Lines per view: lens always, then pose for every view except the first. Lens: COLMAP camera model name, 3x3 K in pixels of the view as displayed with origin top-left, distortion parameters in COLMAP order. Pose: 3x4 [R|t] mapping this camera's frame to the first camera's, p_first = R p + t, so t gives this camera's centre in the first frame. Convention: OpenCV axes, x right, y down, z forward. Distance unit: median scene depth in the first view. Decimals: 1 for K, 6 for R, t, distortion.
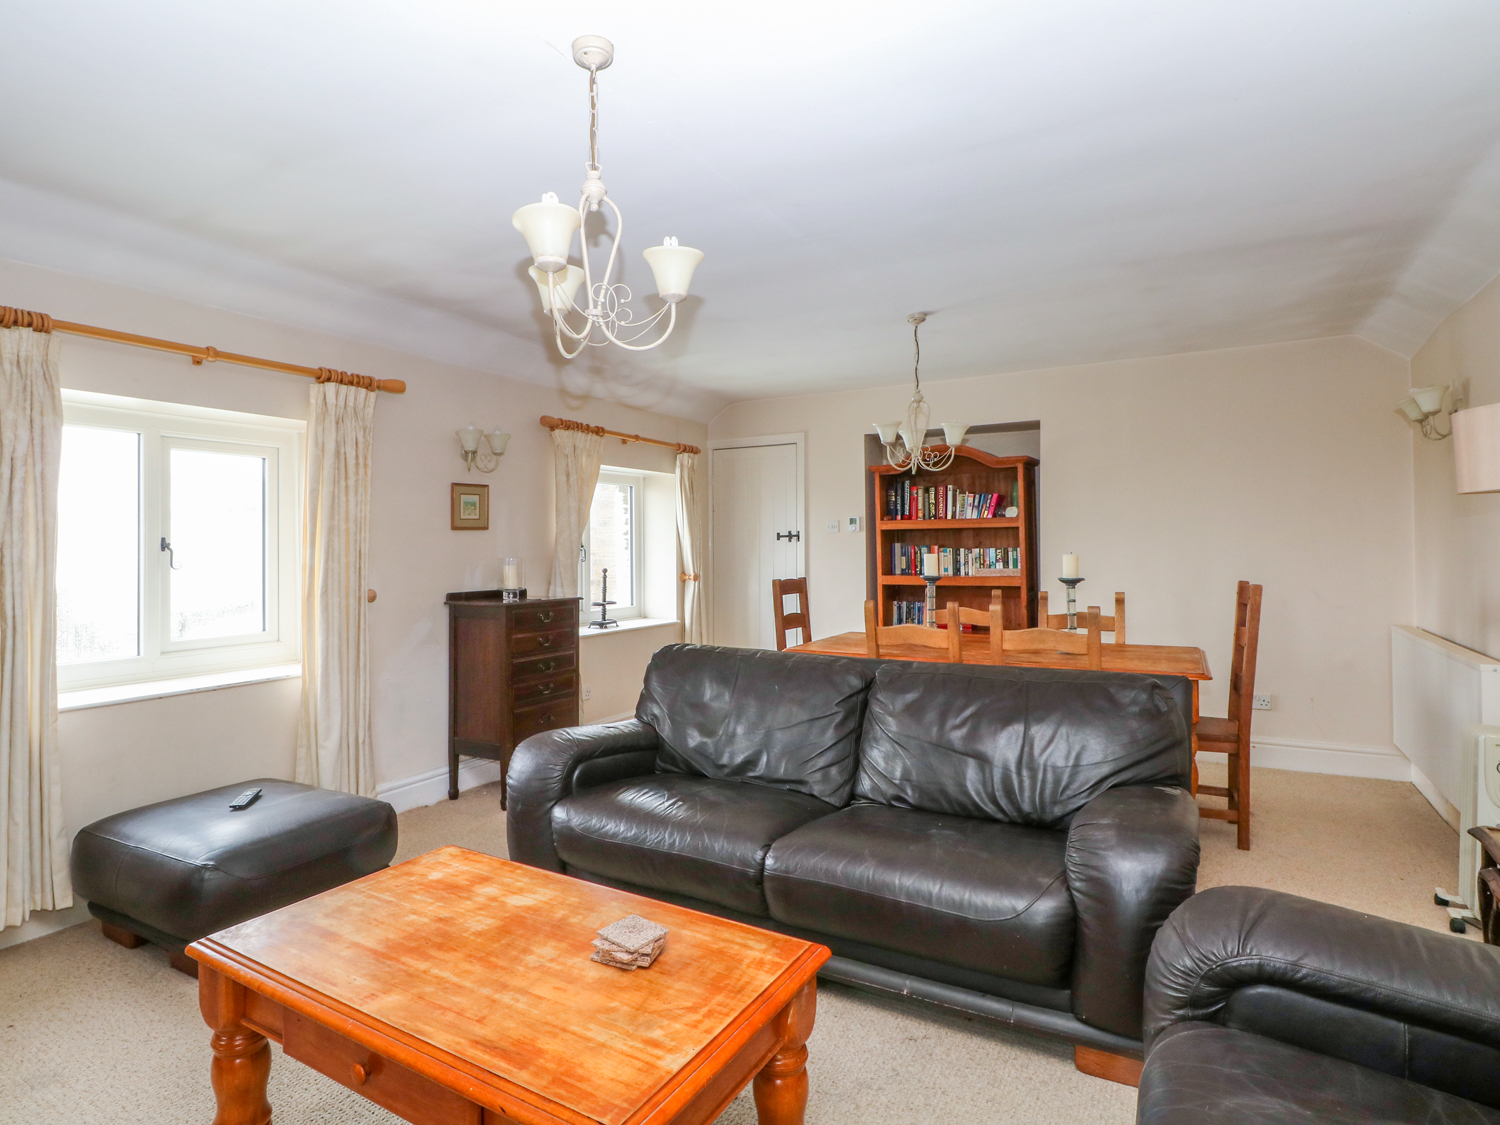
lens RADIAL K [[817.5, 0, 724.8], [0, 817.5, 535.7], [0, 0, 1]] dist [0.001191, -0.000497]
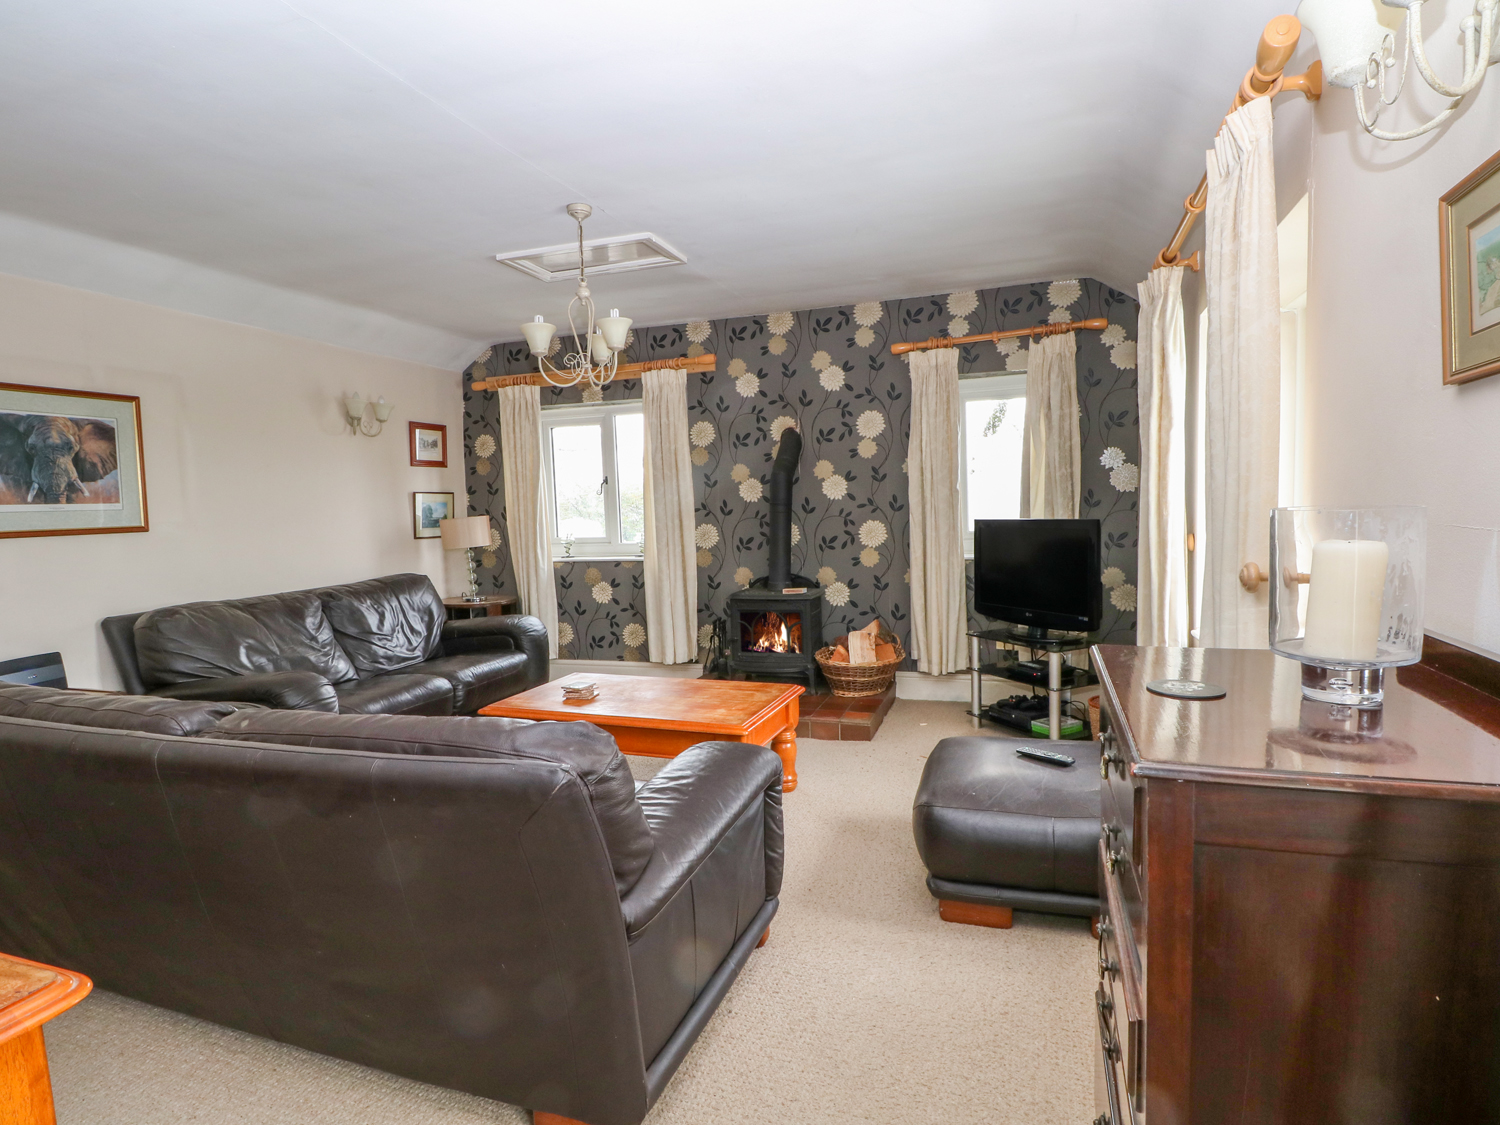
lens RADIAL K [[815.1, 0, 750.0], [0, 815.1, 562.5], [0, 0, 1]] dist [0.001155, -0.000410]
pose [[-0.982430, 0.053355, -0.178843, -0.071684], [0.042153, 0.996938, 0.065865, 0.020322], [0.181810, 0.057169, -0.981670, 1.200765]]
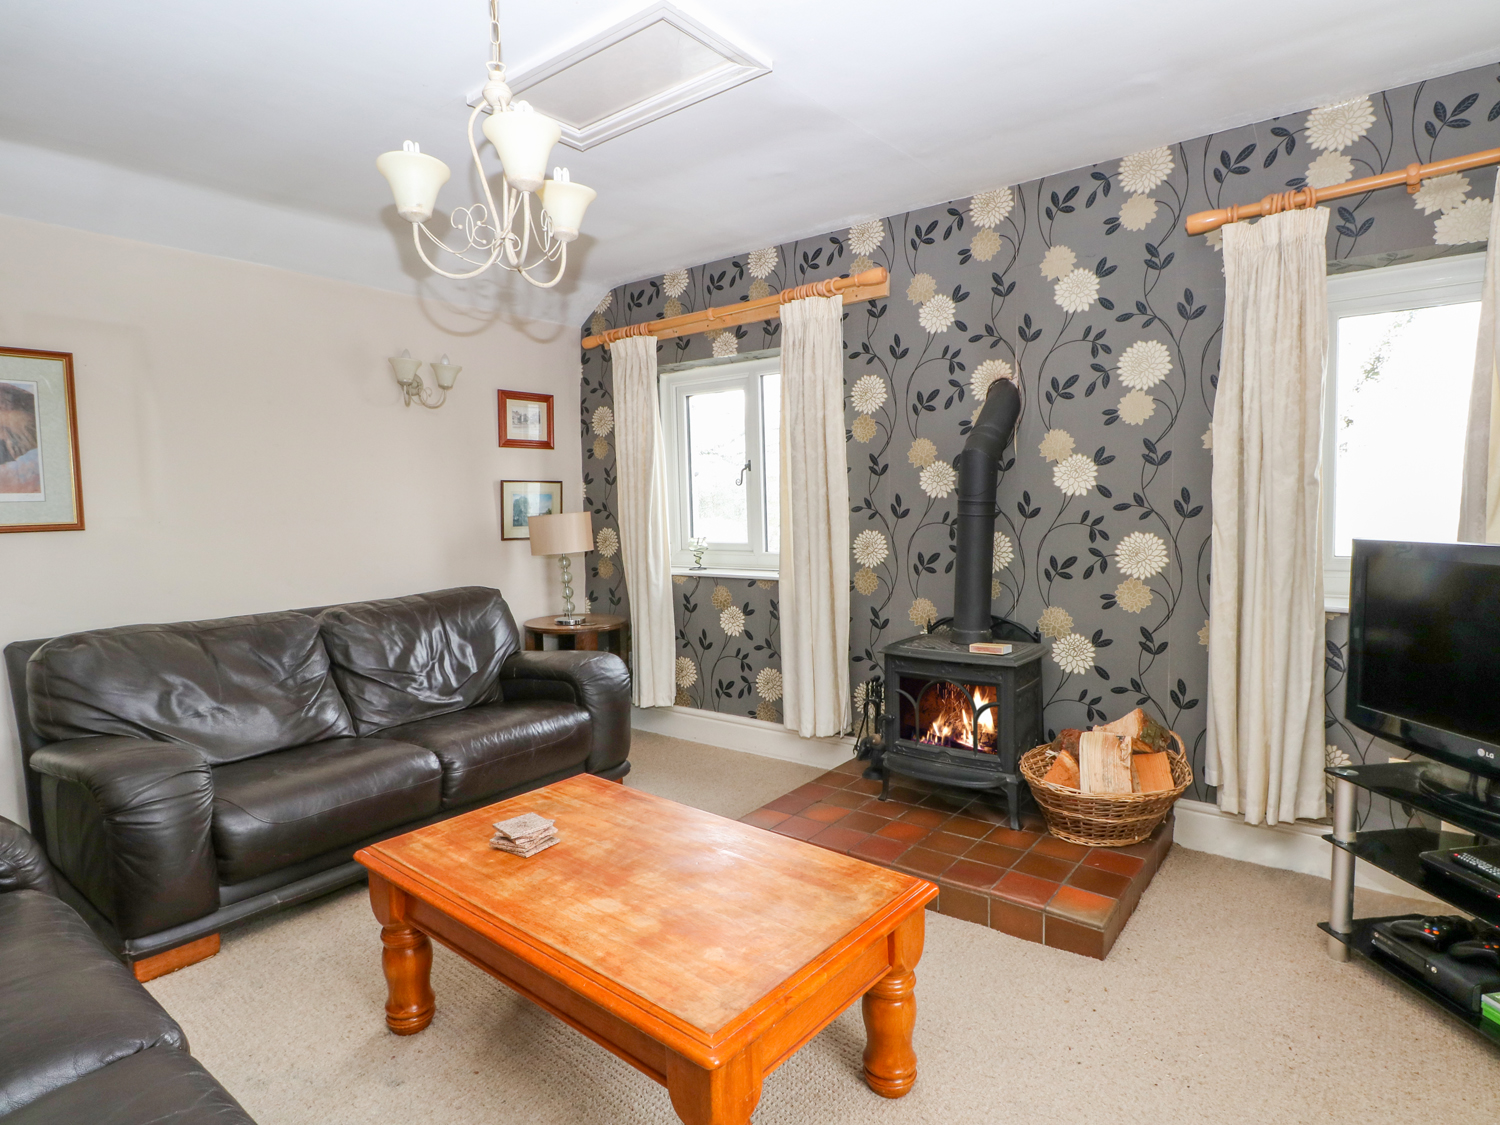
lens RADIAL K [[822.7, 0, 756.1], [0, 822.7, 563.7], [0, 0, 1]] dist [0.001910, -0.015103]
pose [[-0.988422, 0.017780, 0.150686, -0.242210], [0.027942, 0.997455, 0.065590, 0.016743], [-0.149137, 0.069041, -0.986403, 0.805637]]
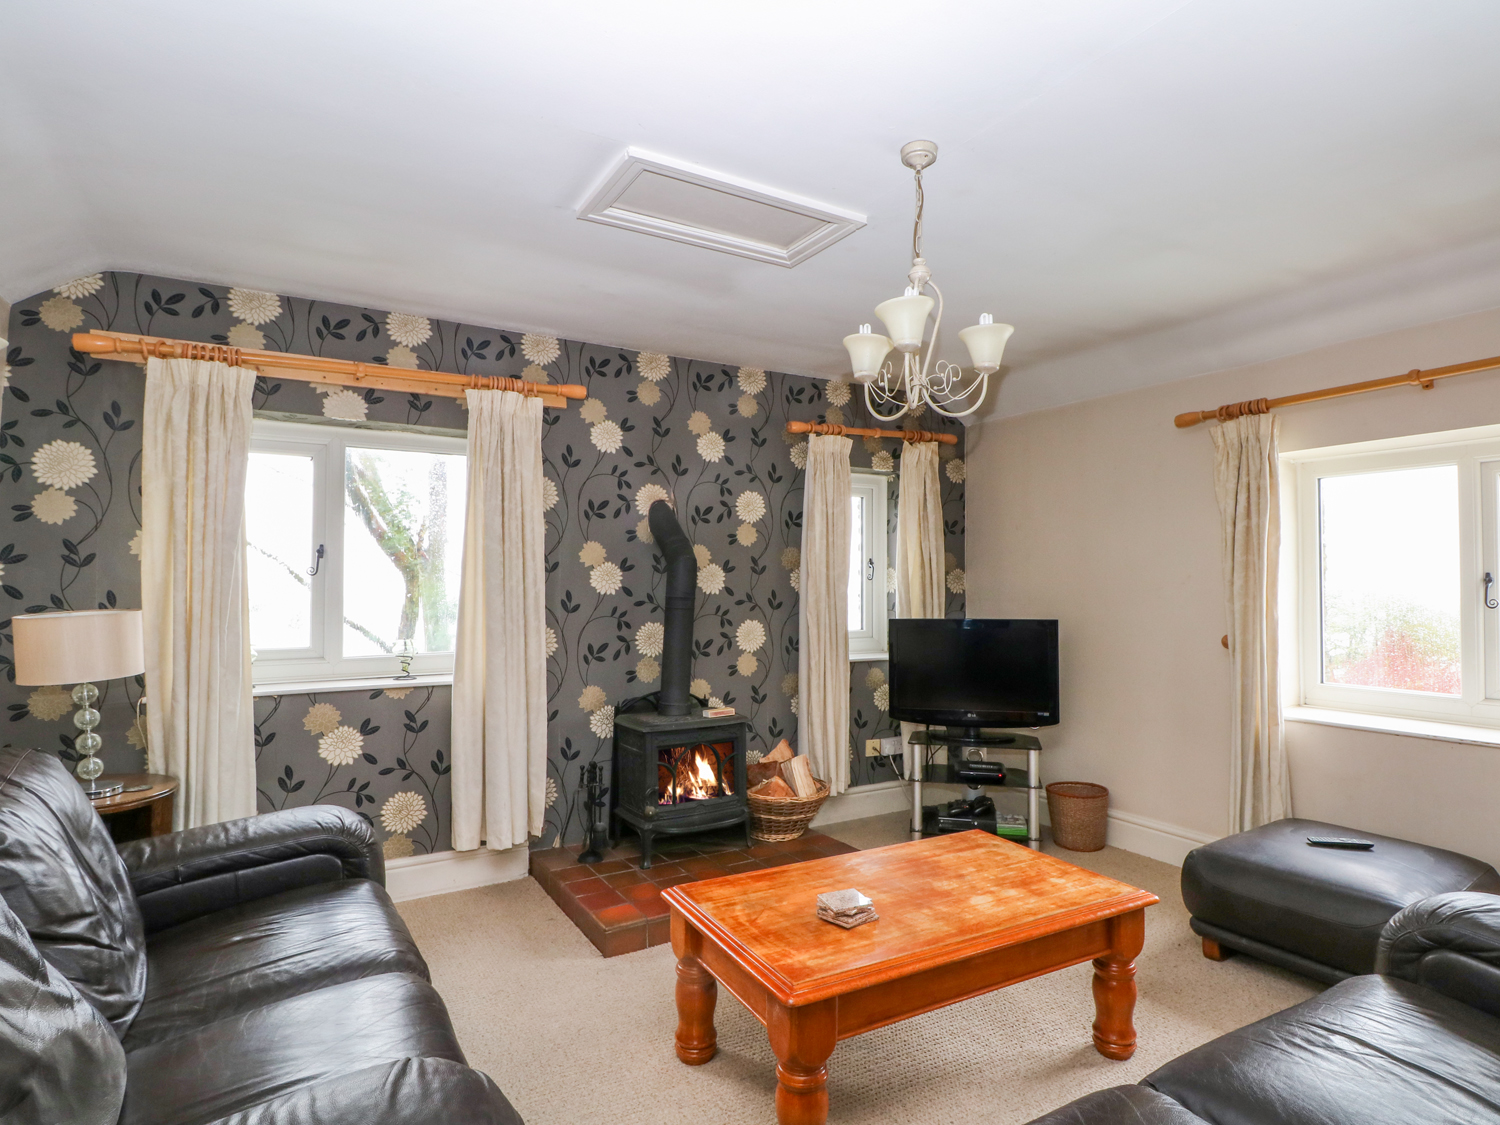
lens RADIAL K [[822.7, 0, 756.1], [0, 822.7, 563.7], [0, 0, 1]] dist [0.001910, -0.015103]
pose [[-0.494404, -0.015622, -0.869092, 0.401702], [0.015073, 0.999534, -0.026542, 0.003218], [0.869102, -0.026223, -0.493938, 0.582791]]
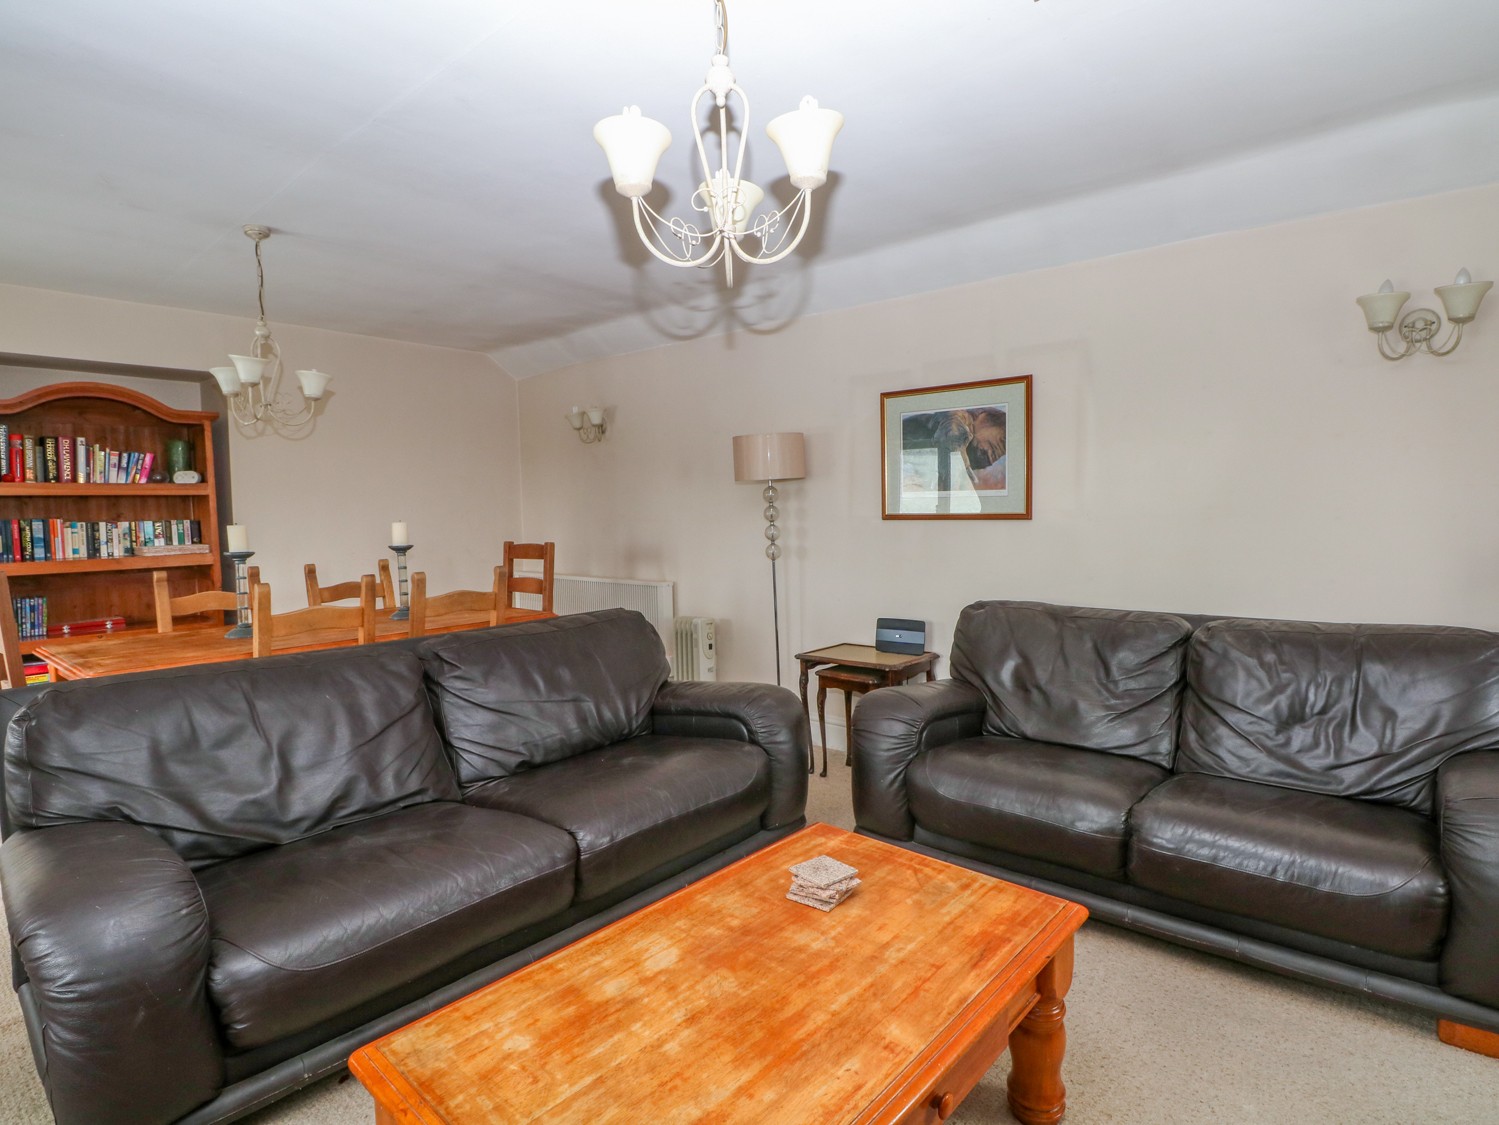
lens RADIAL K [[782.7, 0, 756.9], [0, 782.7, 561.5], [0, 0, 1]] dist [0.001897, -0.012356]
pose [[0.183839, -0.060089, 0.981118, -0.418617], [0.001231, 0.998143, 0.060901, 0.011575], [-0.982956, -0.009989, 0.183571, 0.348970]]
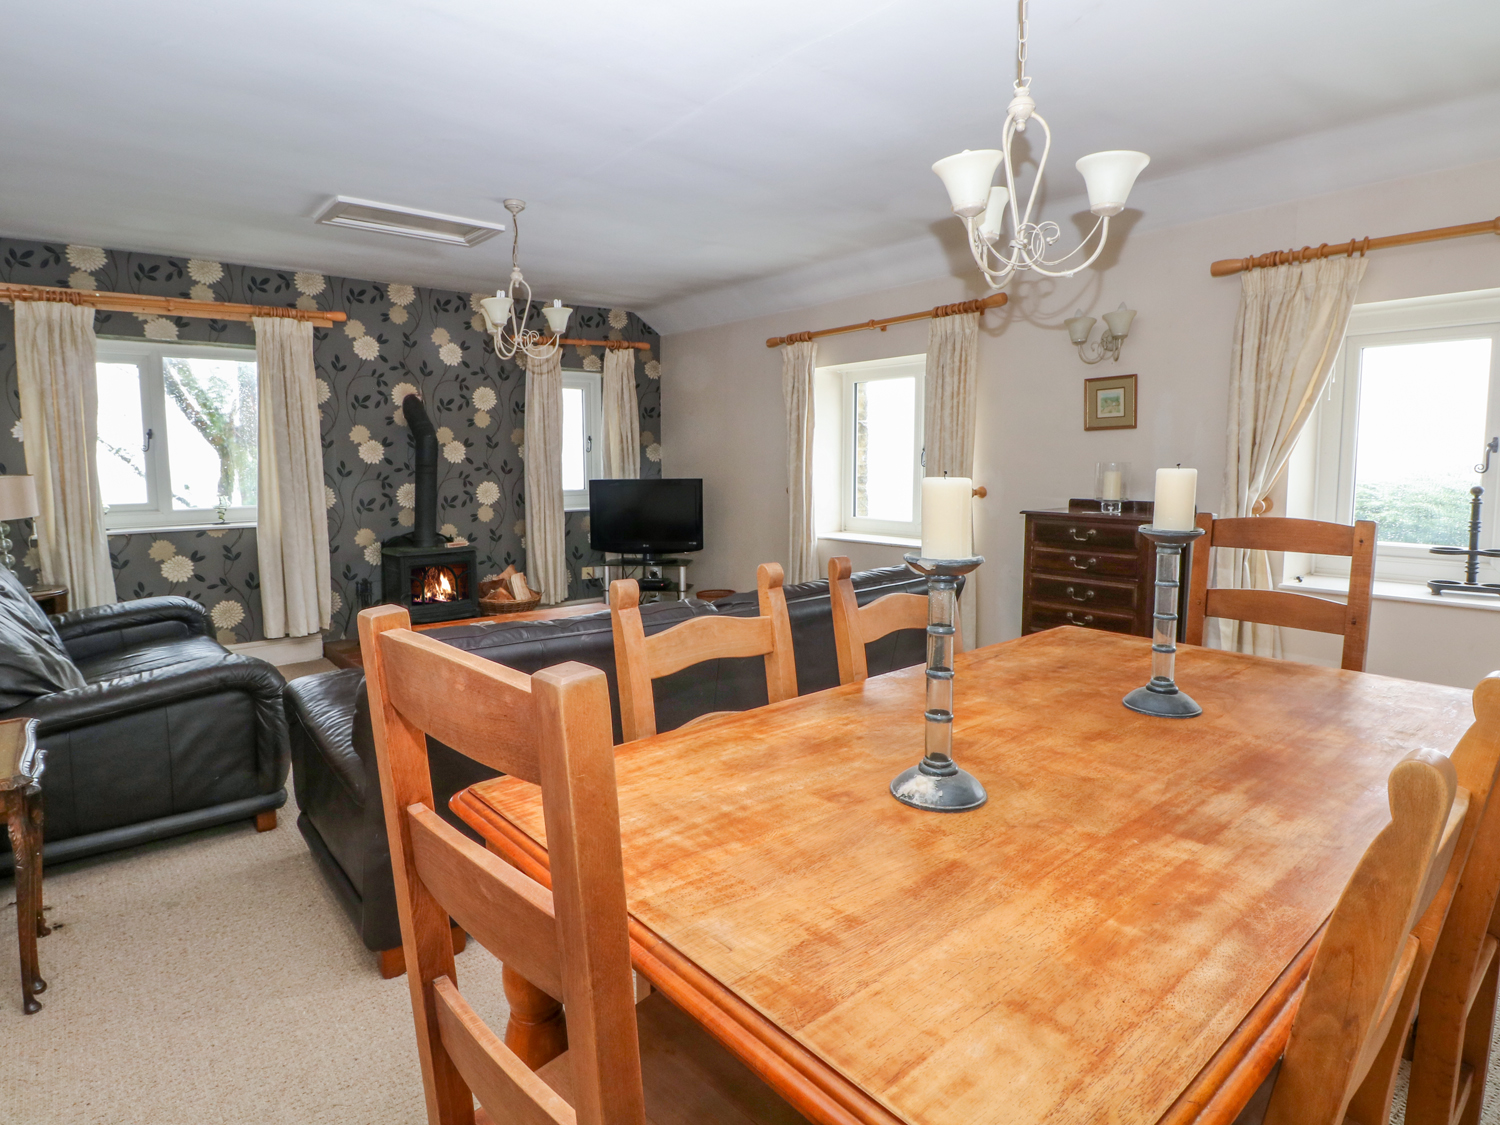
lens RADIAL K [[828.4, 0, 725.1], [0, 828.4, 536.6], [0, 0, 1]] dist [0.003871, -0.015956]
pose [[-0.361783, 0.097398, -0.927160, 0.685989], [0.022857, 0.995155, 0.095622, 0.012690], [0.931982, 0.013402, -0.362257, 0.953912]]
